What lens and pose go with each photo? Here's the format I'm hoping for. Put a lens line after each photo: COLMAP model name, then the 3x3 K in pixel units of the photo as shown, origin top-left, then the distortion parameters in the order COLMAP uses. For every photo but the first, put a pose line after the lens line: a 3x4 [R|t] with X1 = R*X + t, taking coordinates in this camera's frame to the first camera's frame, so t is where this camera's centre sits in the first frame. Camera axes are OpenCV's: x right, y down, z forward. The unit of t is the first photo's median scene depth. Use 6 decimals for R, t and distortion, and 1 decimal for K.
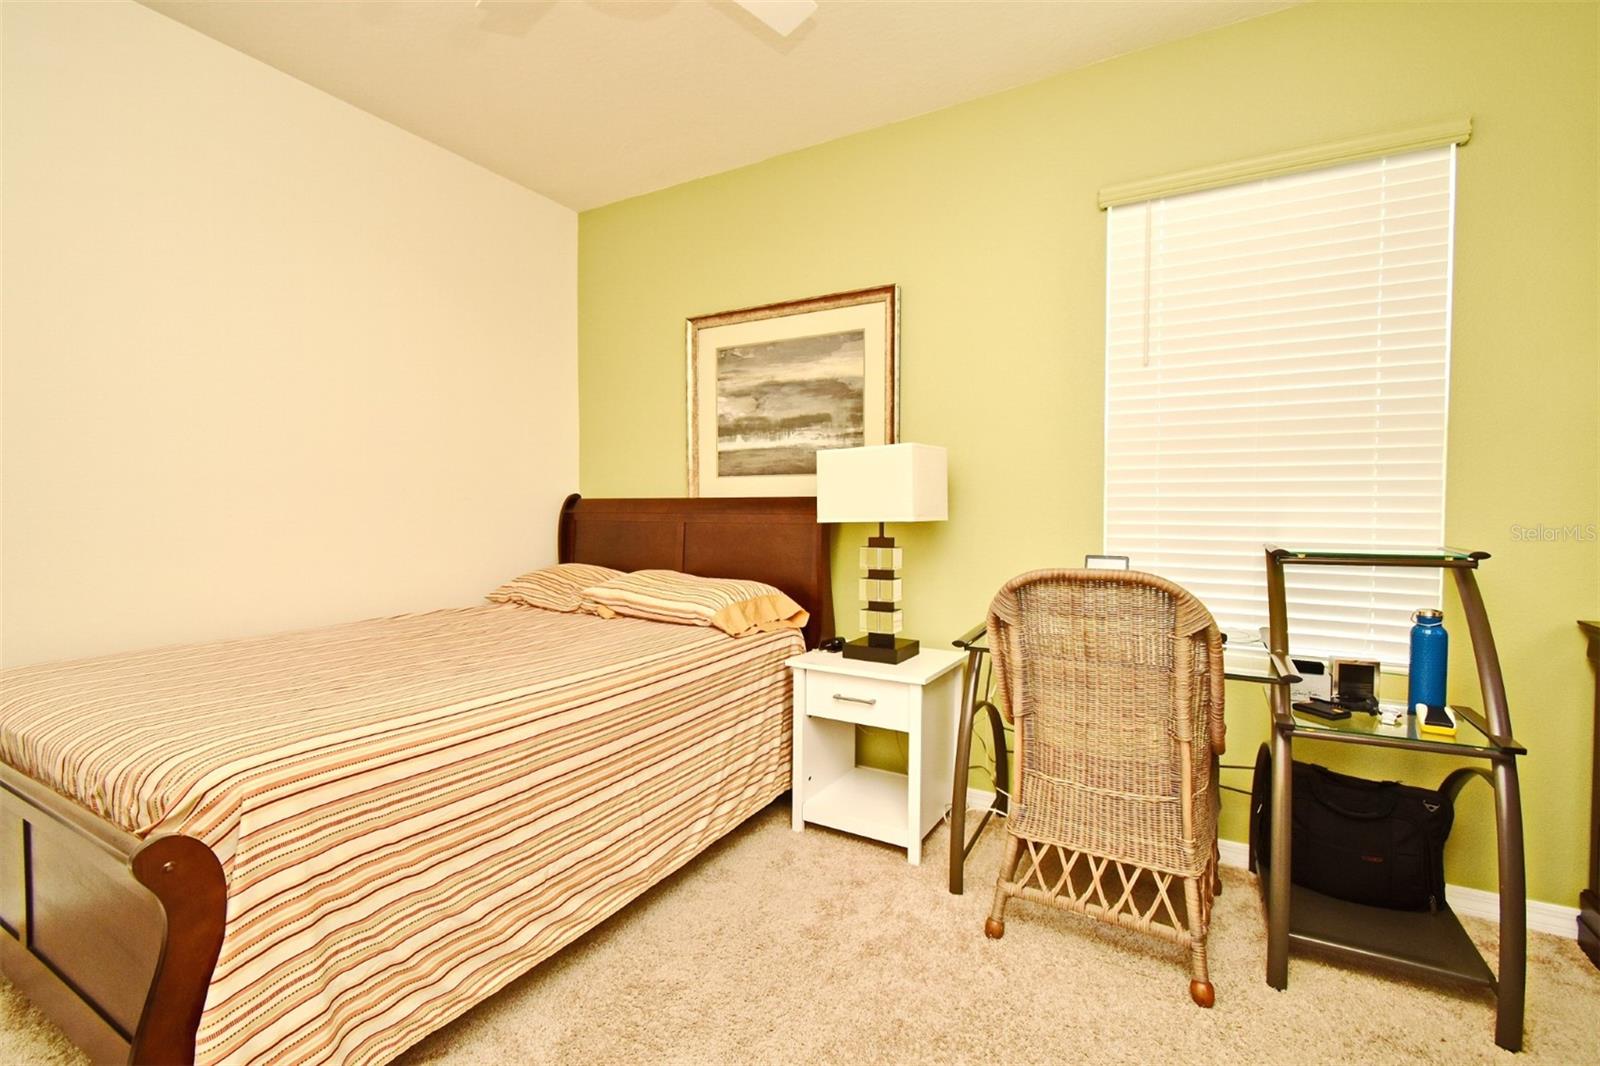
lens RADIAL K [[704.1, 0, 799.6], [0, 704.1, 538.9], [0, 0, 1]] dist [0.007293, -0.003642]
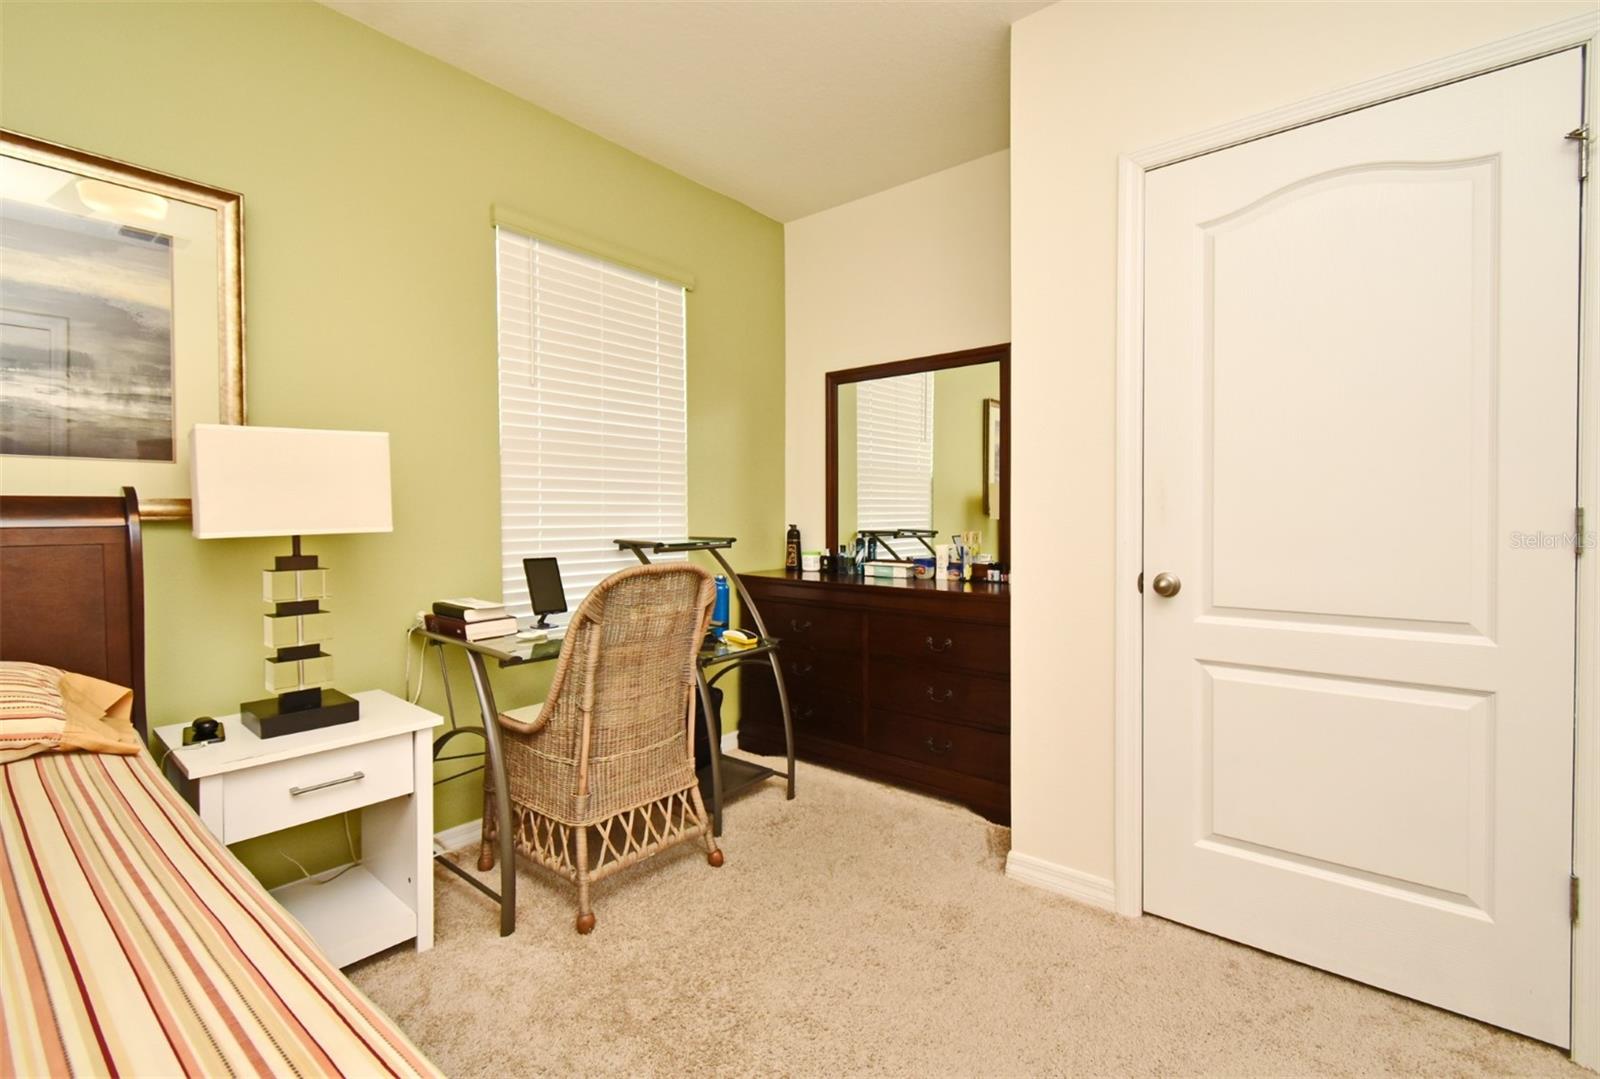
lens RADIAL K [[736.6, 0, 804.0], [0, 736.6, 536.2], [0, 0, 1]] dist [-0.001680, -0.000538]
pose [[0.154450, -0.031753, 0.987490, -0.546725], [0.050208, 0.998444, 0.024252, -0.014663], [-0.986724, 0.045835, 0.155804, 0.380060]]
